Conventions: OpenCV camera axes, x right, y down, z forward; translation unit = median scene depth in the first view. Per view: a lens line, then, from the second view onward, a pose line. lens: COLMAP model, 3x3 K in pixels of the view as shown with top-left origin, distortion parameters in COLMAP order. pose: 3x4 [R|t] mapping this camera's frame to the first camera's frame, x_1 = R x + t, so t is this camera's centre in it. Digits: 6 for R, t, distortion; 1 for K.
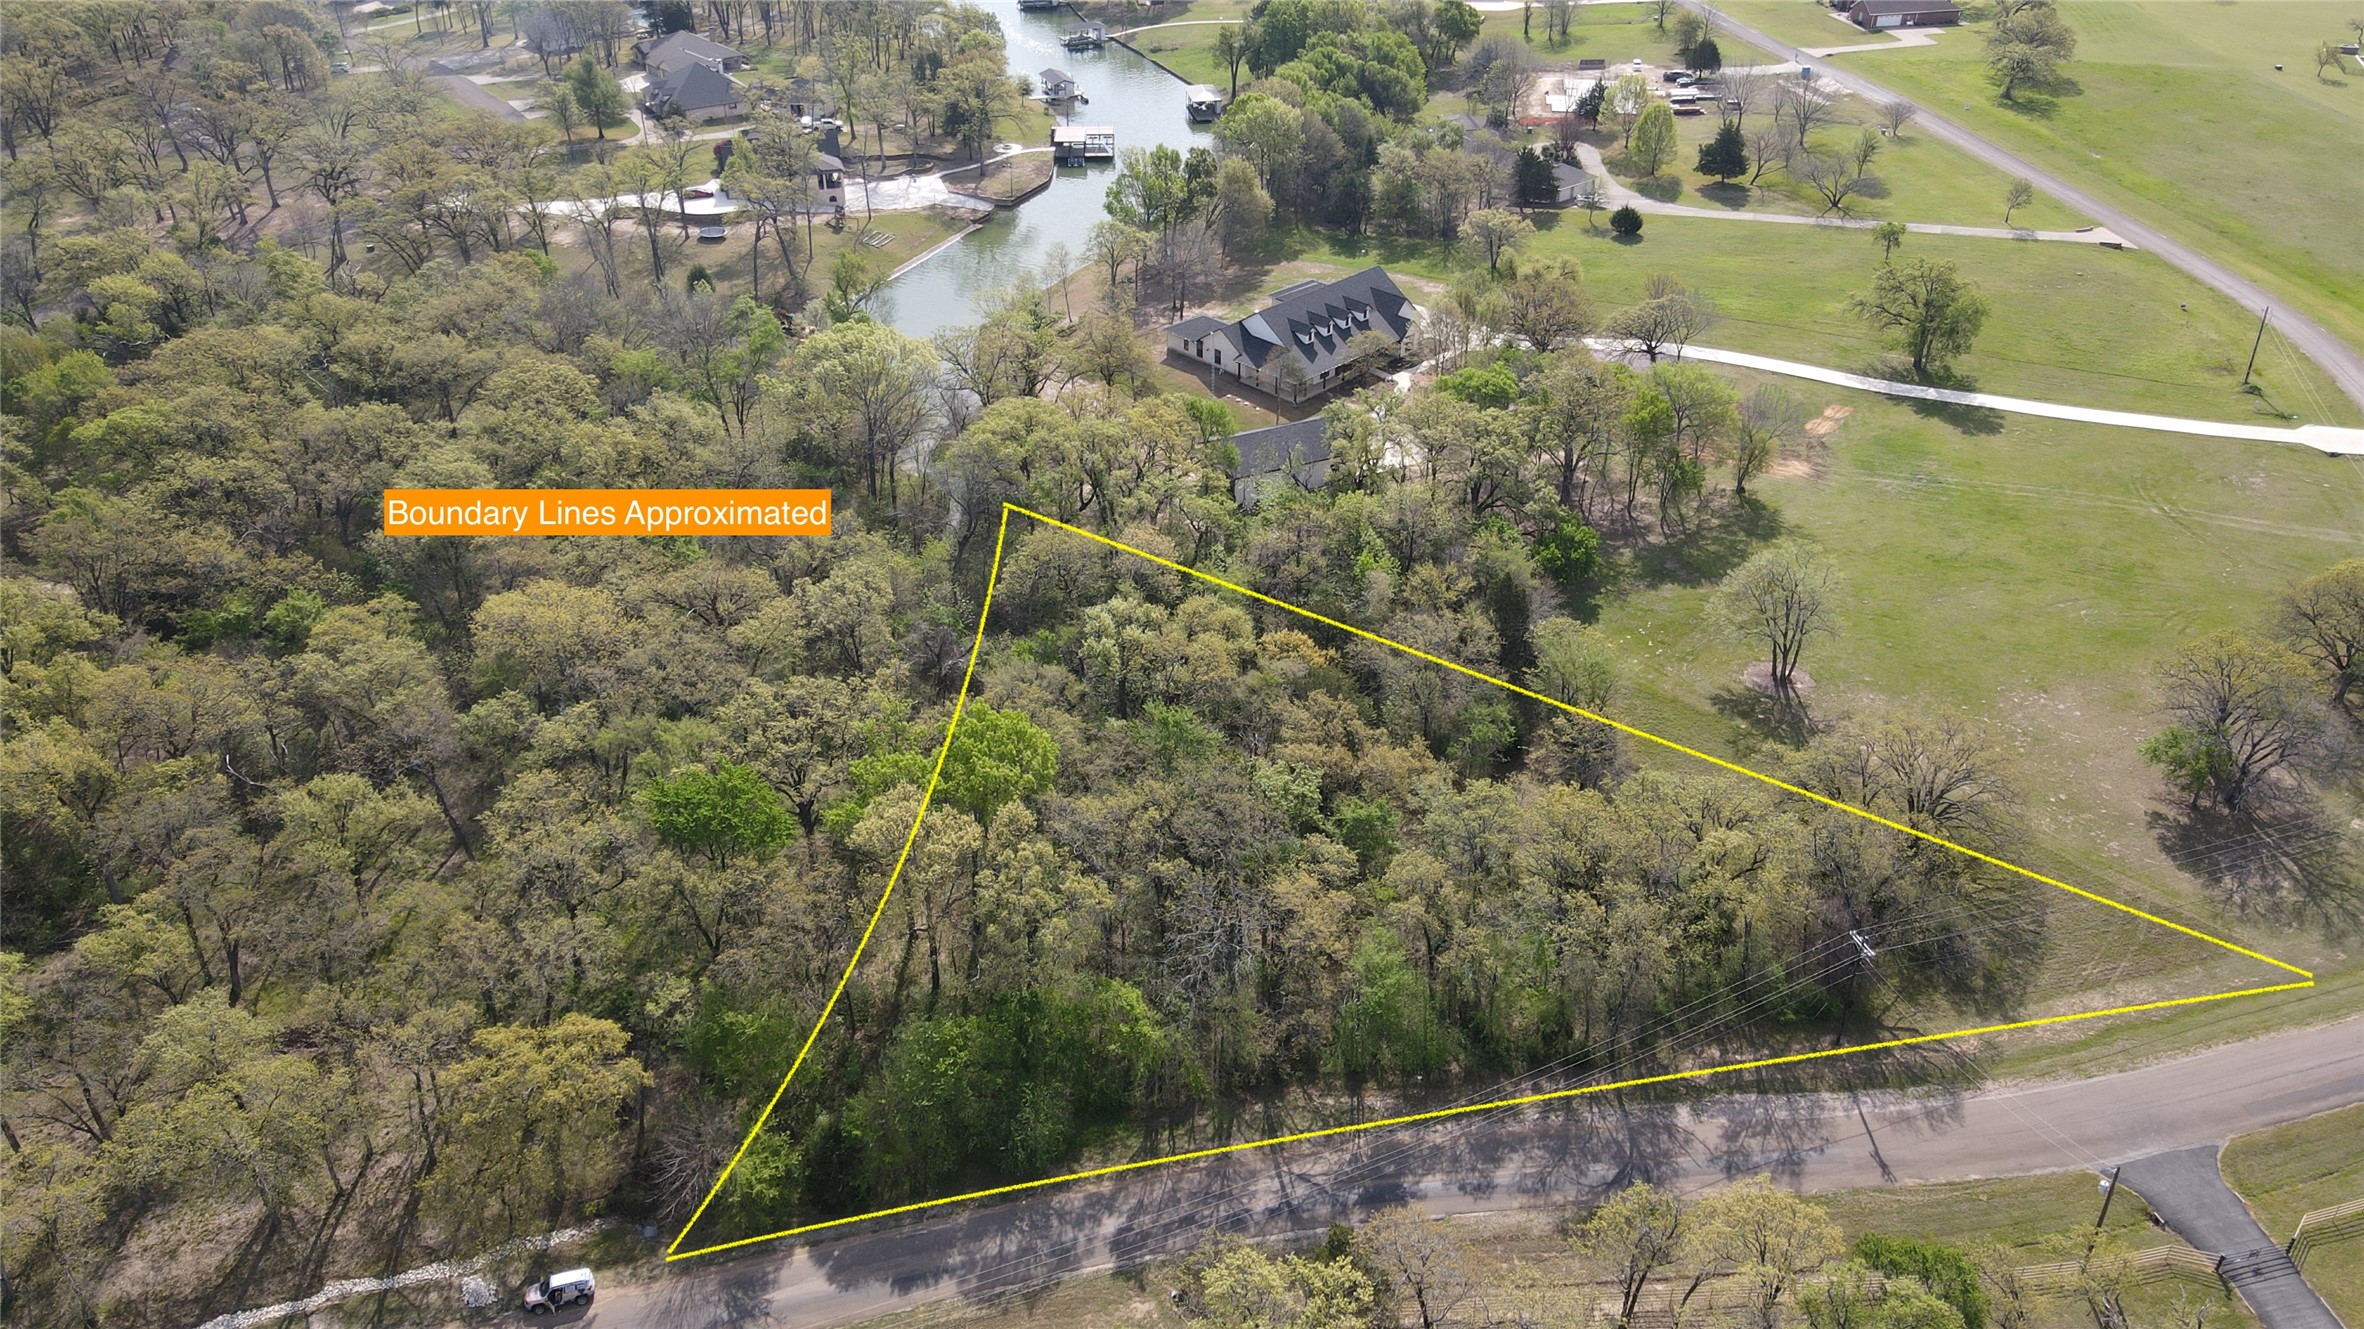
lens RADIAL K [[1730.5, 0, 1179.2], [0, 1730.5, 645.0], [0, 0, 1]] dist [0.005067, 0.024217]
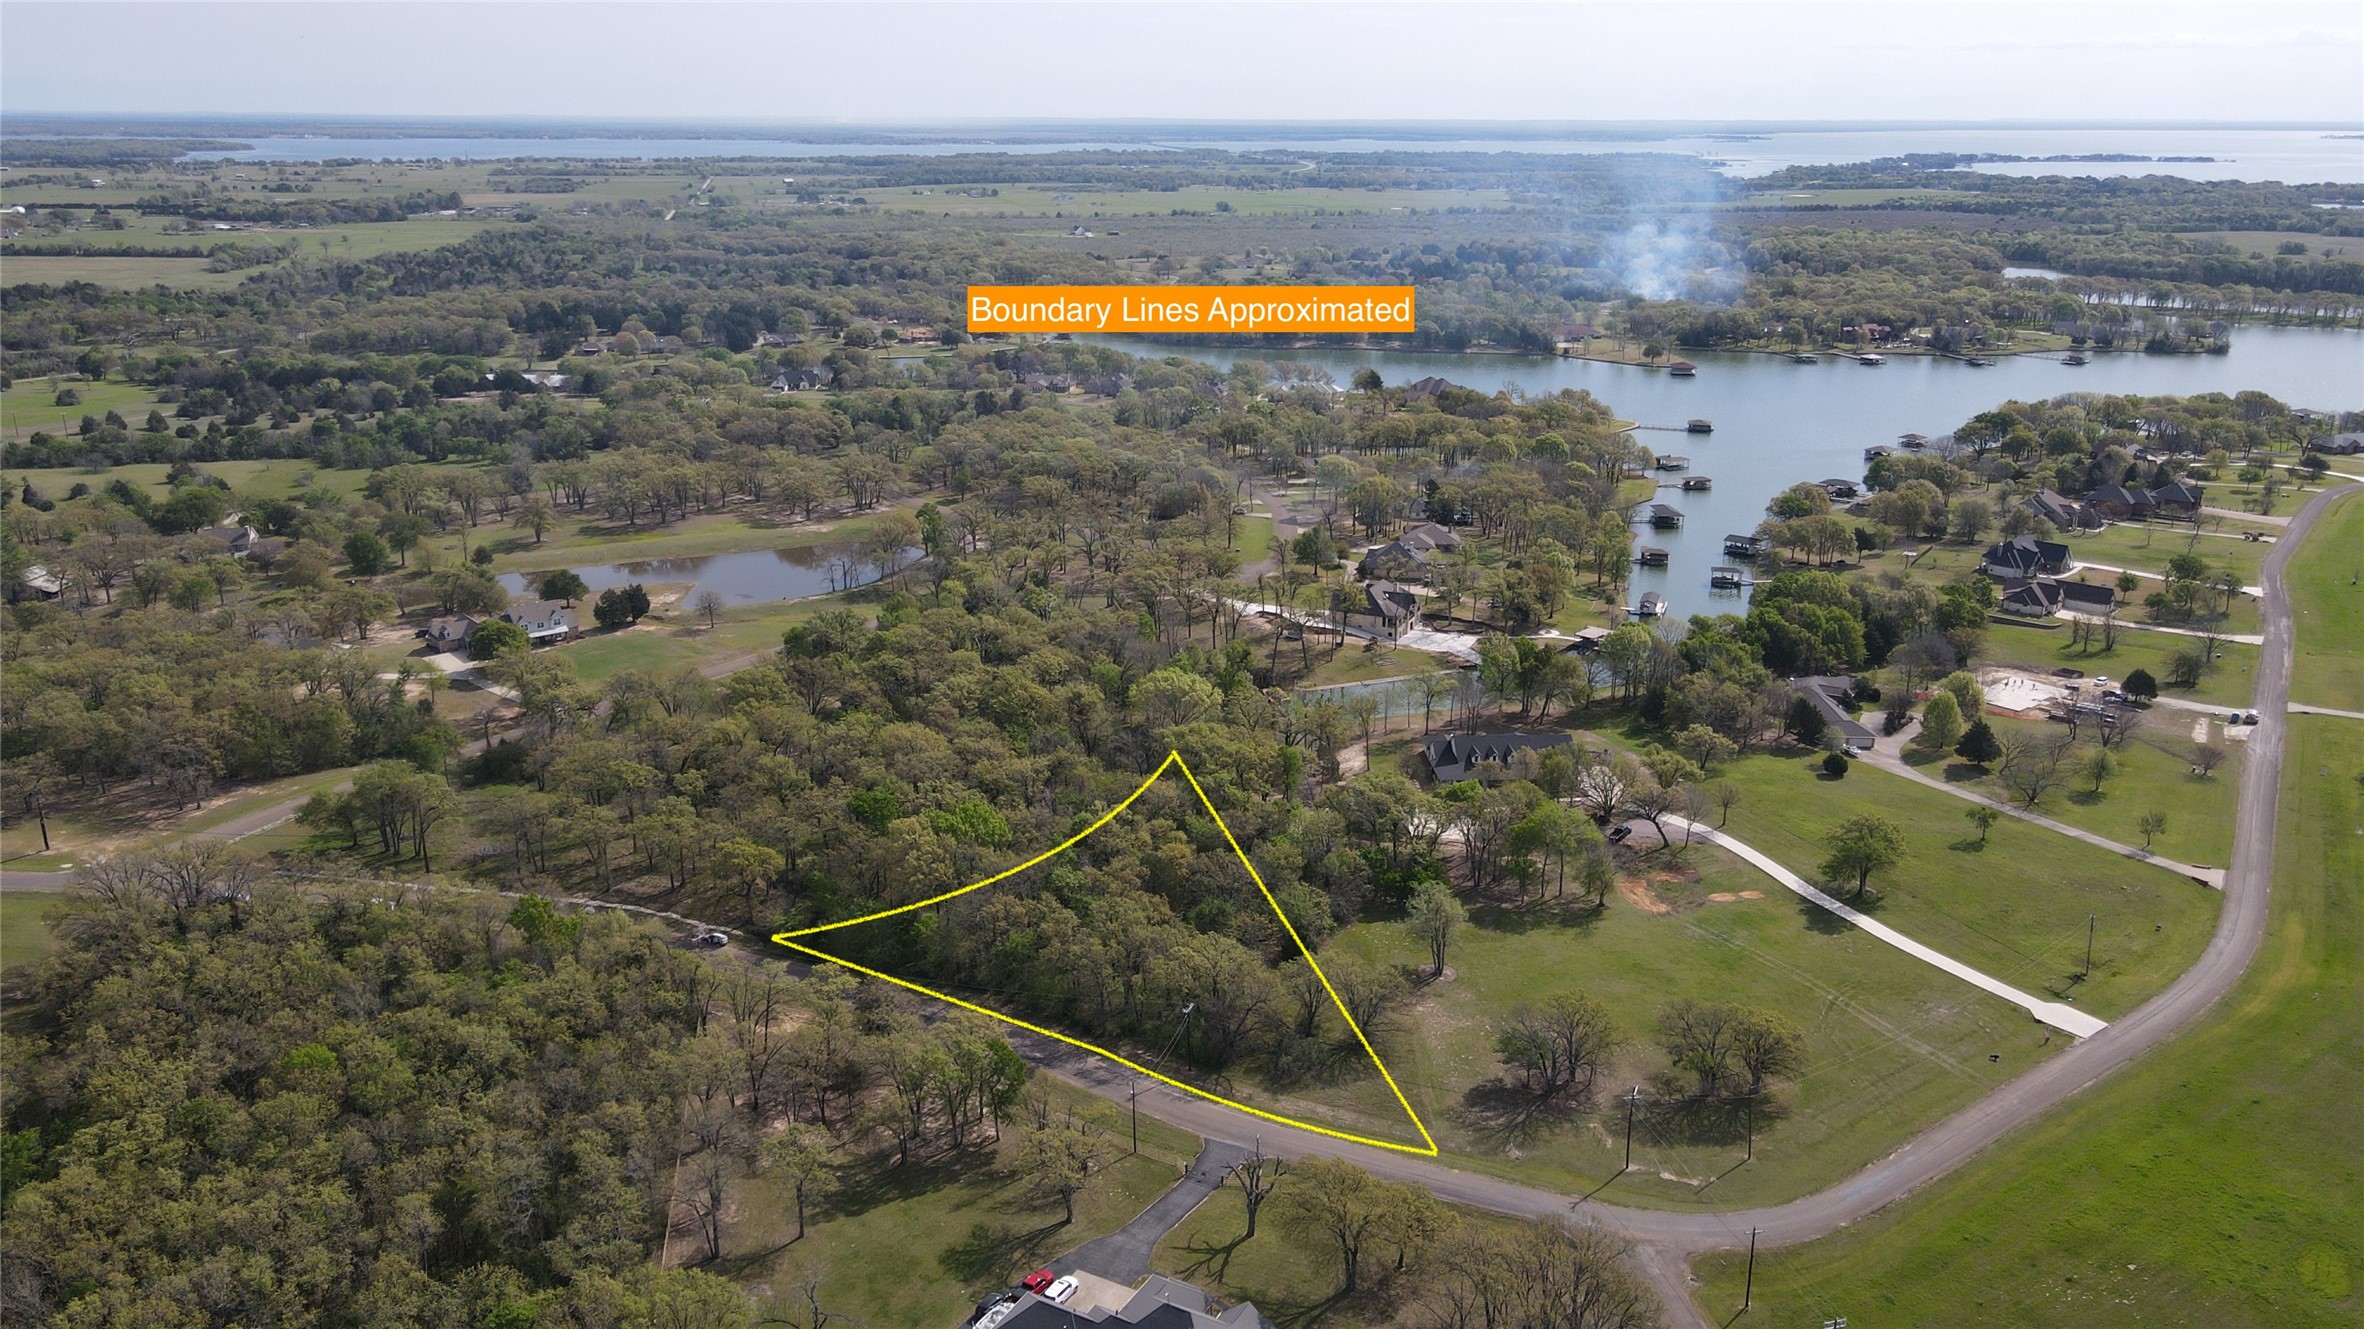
lens RADIAL K [[1730.5, 0, 1186.1], [0, 1730.5, 645.2], [0, 0, 1]] dist [0.005067, 0.024217]
pose [[0.751542, 0.204536, -0.627176, 1.103348], [-0.363179, 0.921957, -0.134526, 0.040254], [0.550714, 0.328879, 0.767172, -0.477239]]
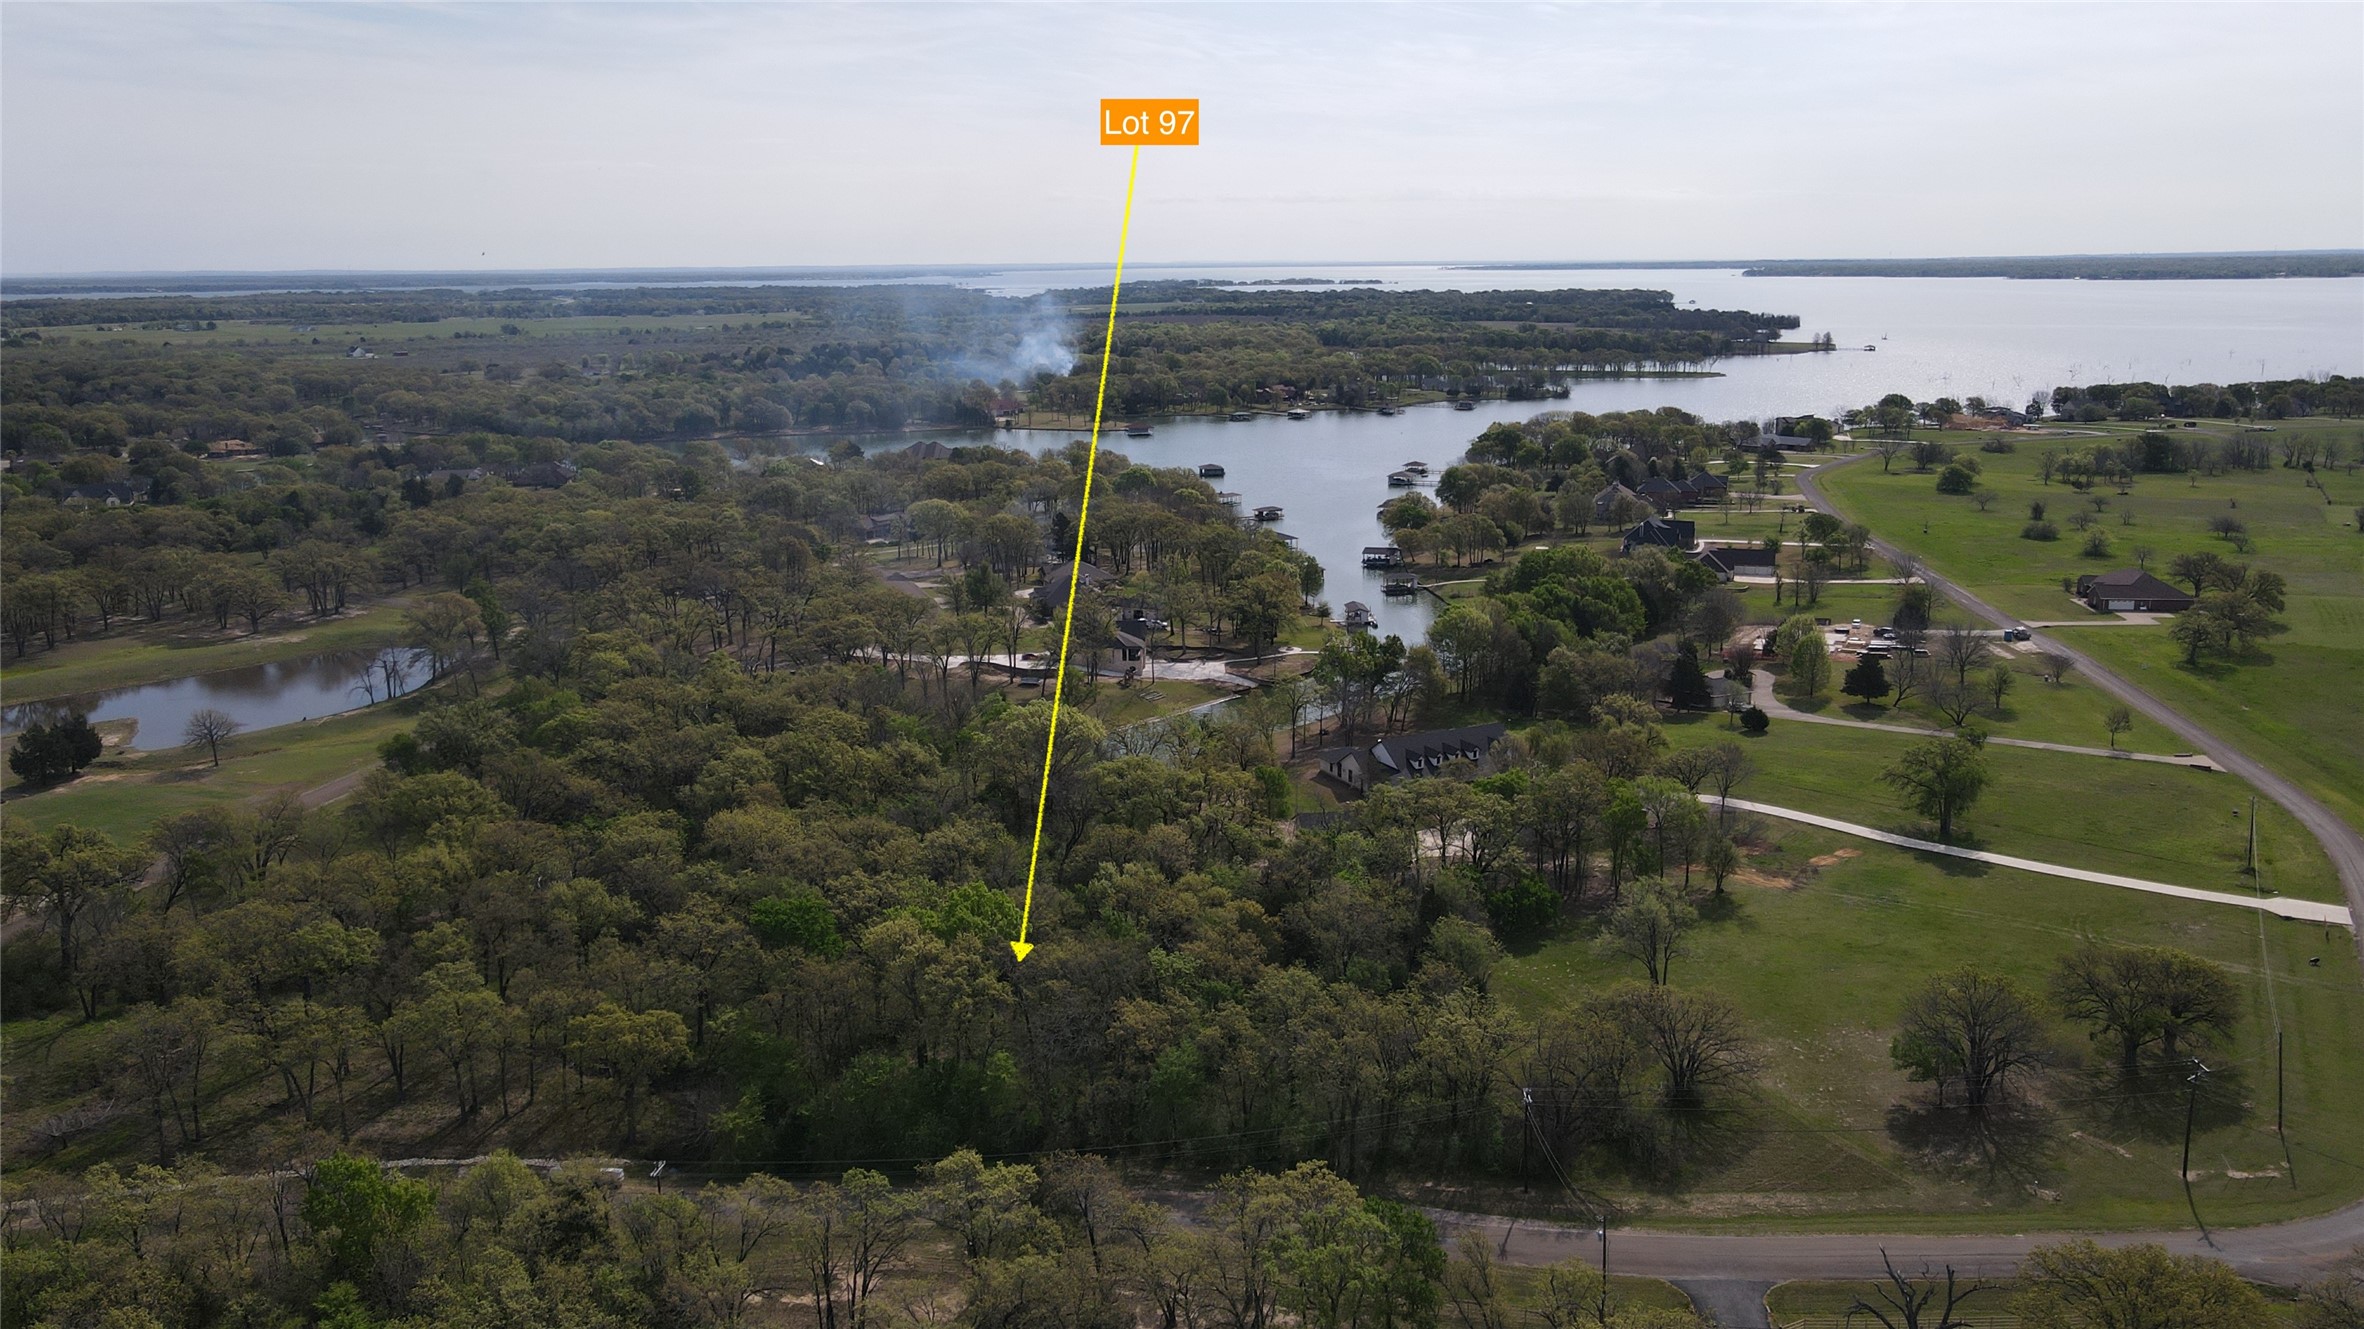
lens RADIAL K [[1730.5, 0, 1181.5], [0, 1730.5, 662.7], [0, 0, 1]] dist [0.005067, 0.024217]
pose [[0.956020, 0.064574, -0.286106, 0.352939], [-0.154857, 0.939549, -0.305397, 0.216826], [0.249089, 0.336271, 0.908227, -0.270638]]
